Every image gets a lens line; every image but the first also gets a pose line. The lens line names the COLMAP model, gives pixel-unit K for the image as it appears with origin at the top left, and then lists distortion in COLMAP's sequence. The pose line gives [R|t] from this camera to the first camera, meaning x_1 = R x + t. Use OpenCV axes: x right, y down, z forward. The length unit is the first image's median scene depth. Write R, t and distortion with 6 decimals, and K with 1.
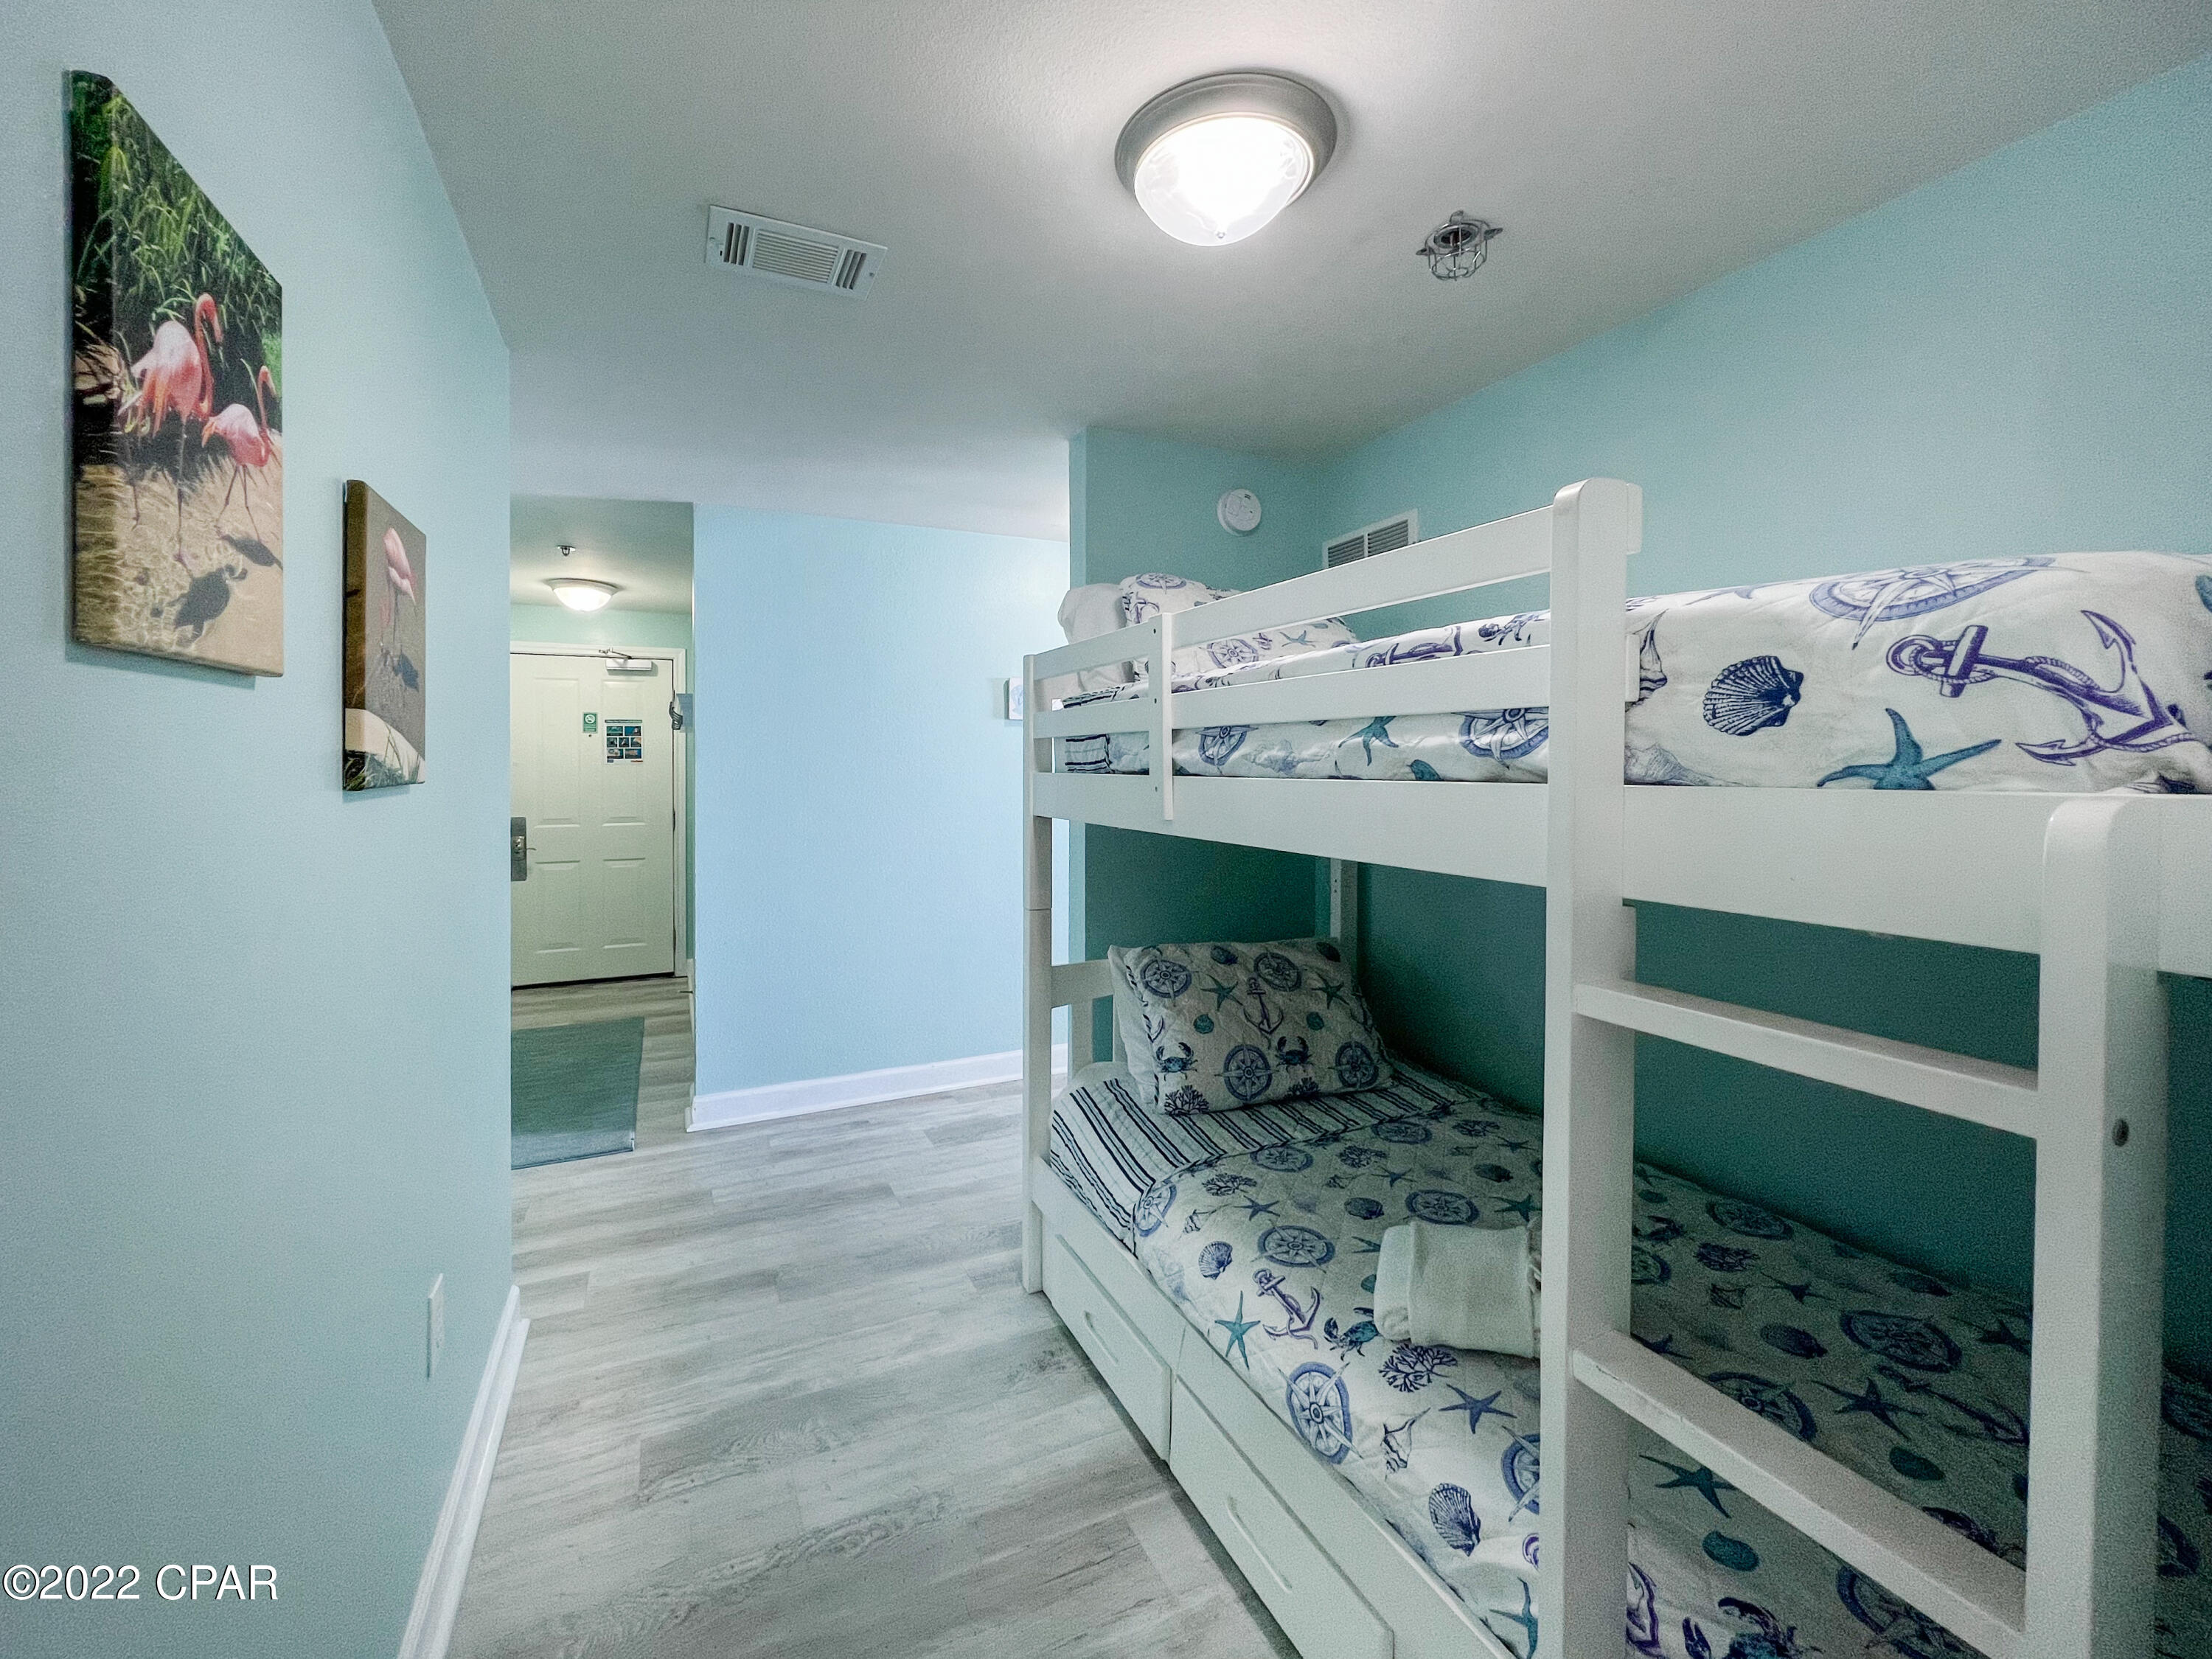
lens RADIAL K [[887.3, 0, 1113.1], [0, 887.3, 768.9], [0, 0, 1]] dist [-0.001226, 0.000022]
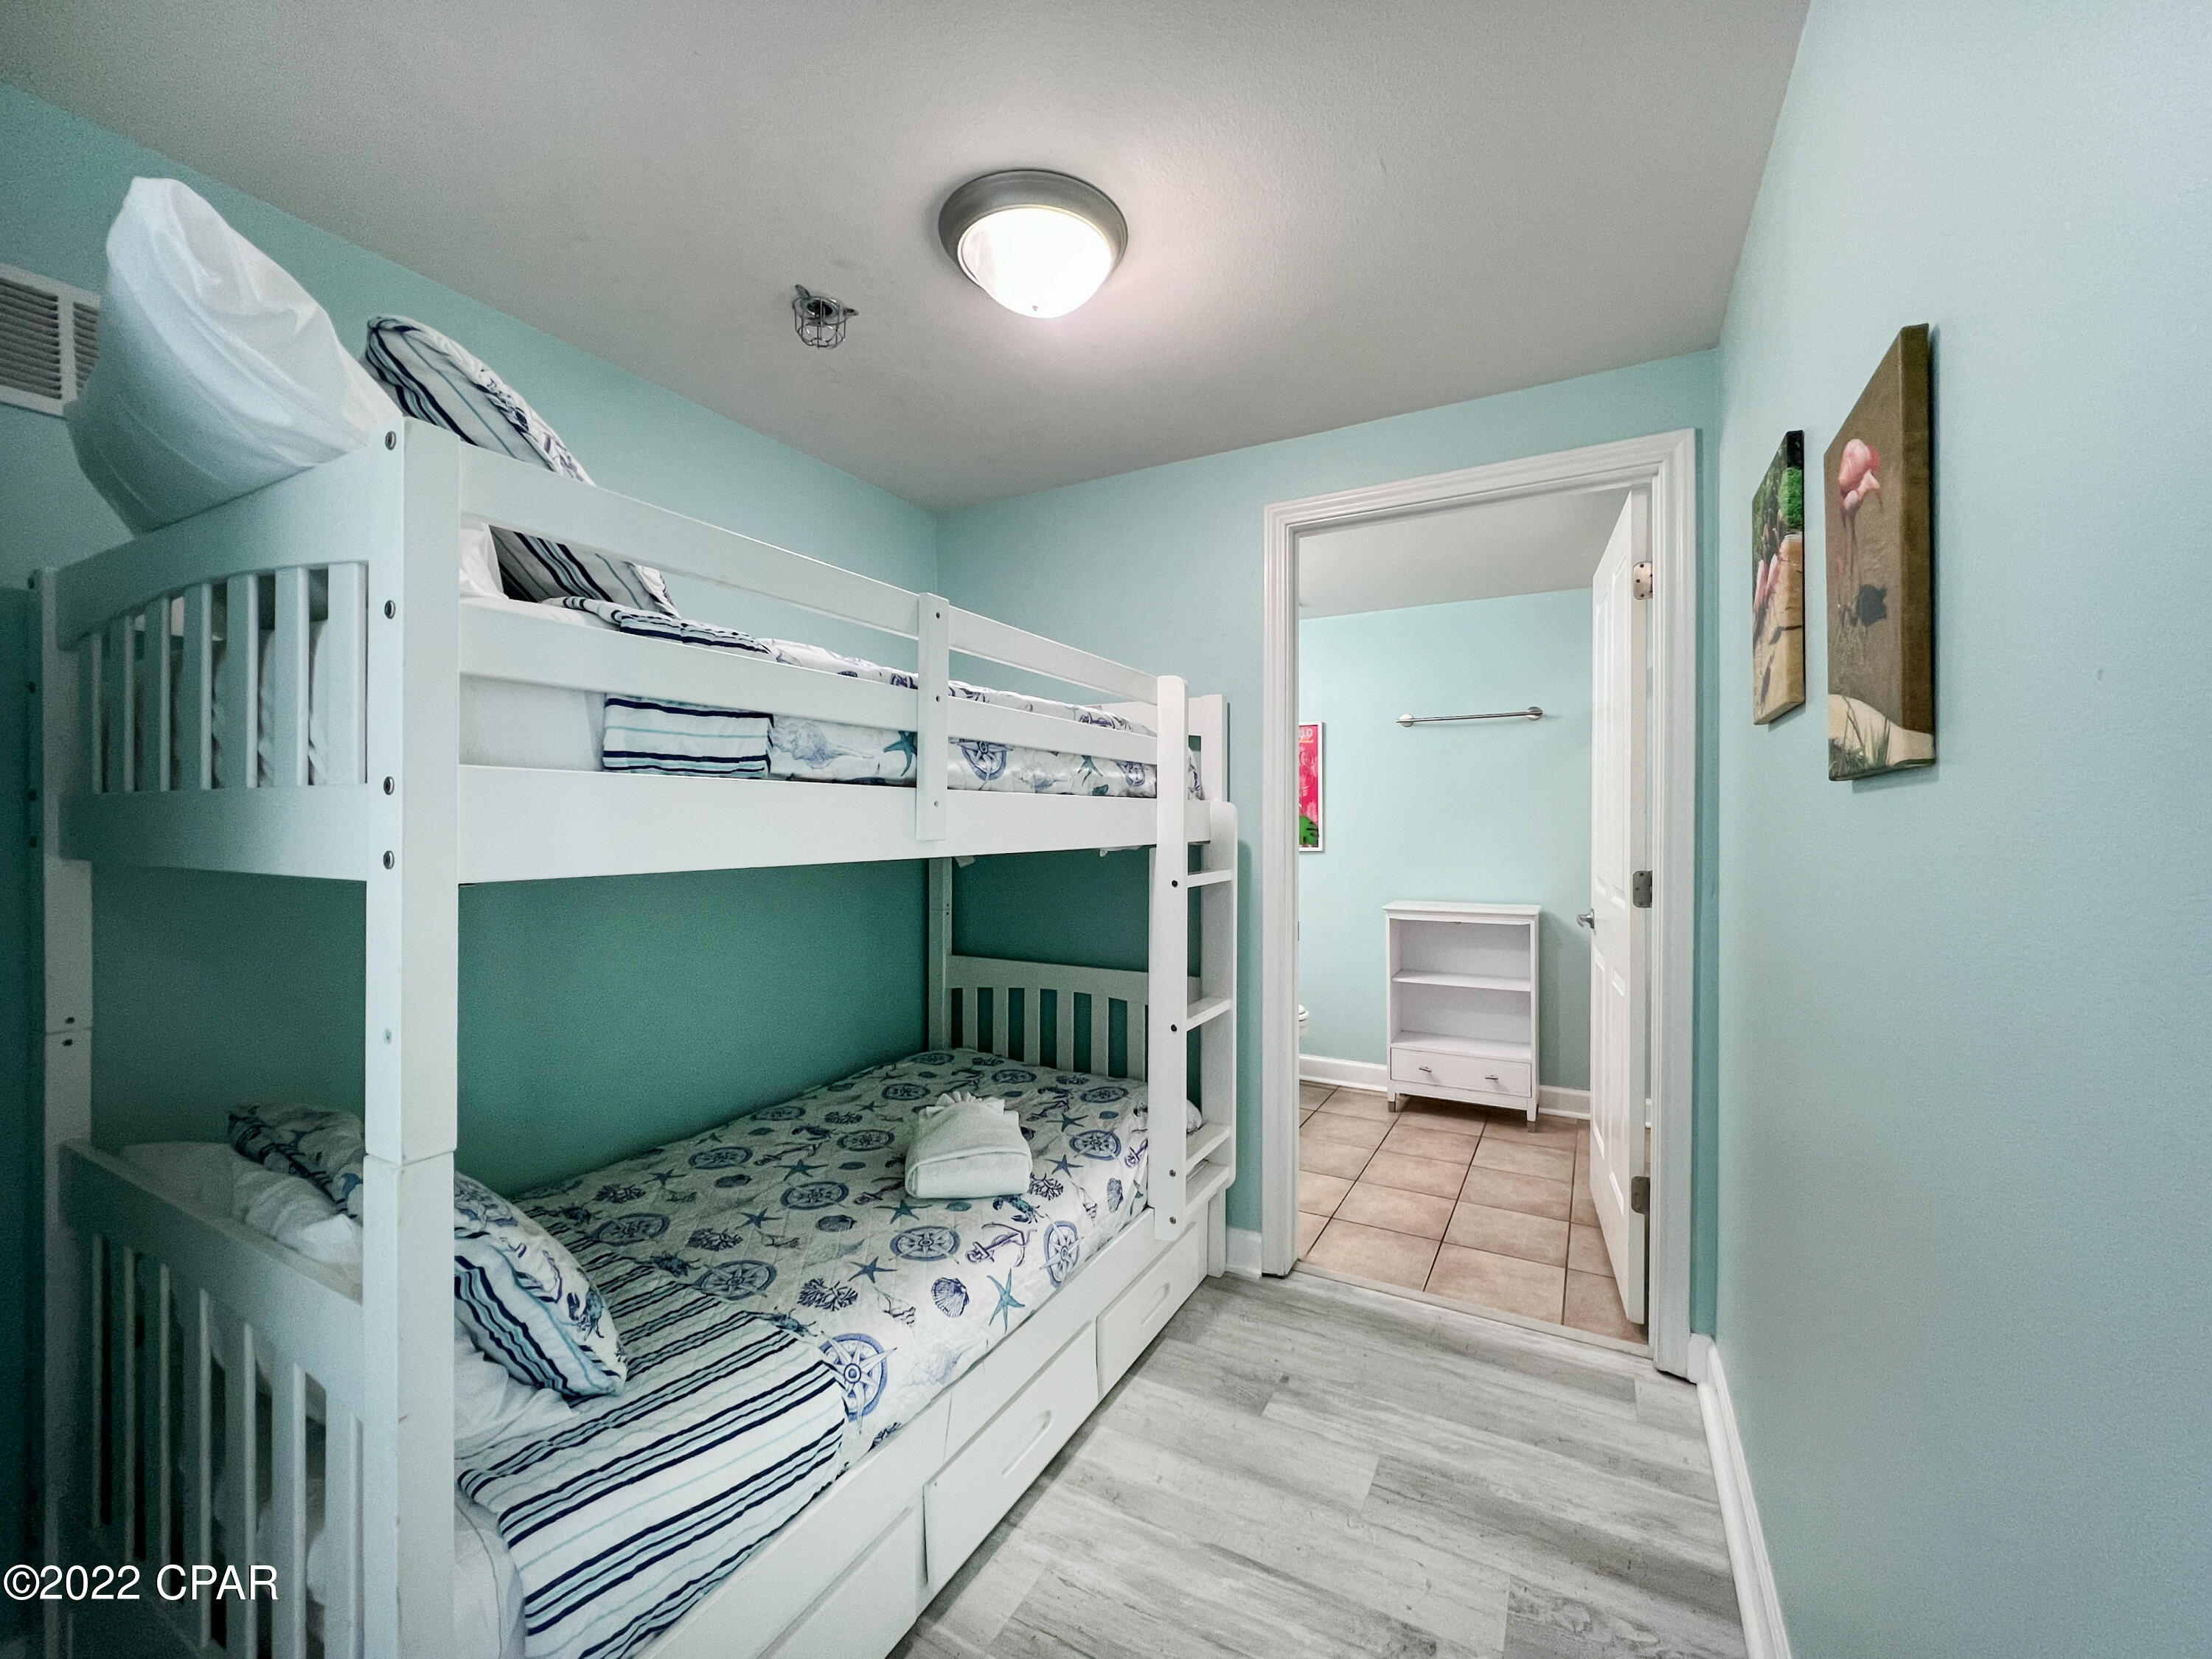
lens RADIAL K [[890.9, 0, 1104.0], [0, 890.9, 837.5], [0, 0, 1]] dist [-0.001887, 0.000467]
pose [[-0.570482, -0.014682, 0.821179, -0.793284], [0.006518, 0.999728, 0.022403, 0.040116], [-0.821284, 0.018133, -0.570231, 1.463976]]
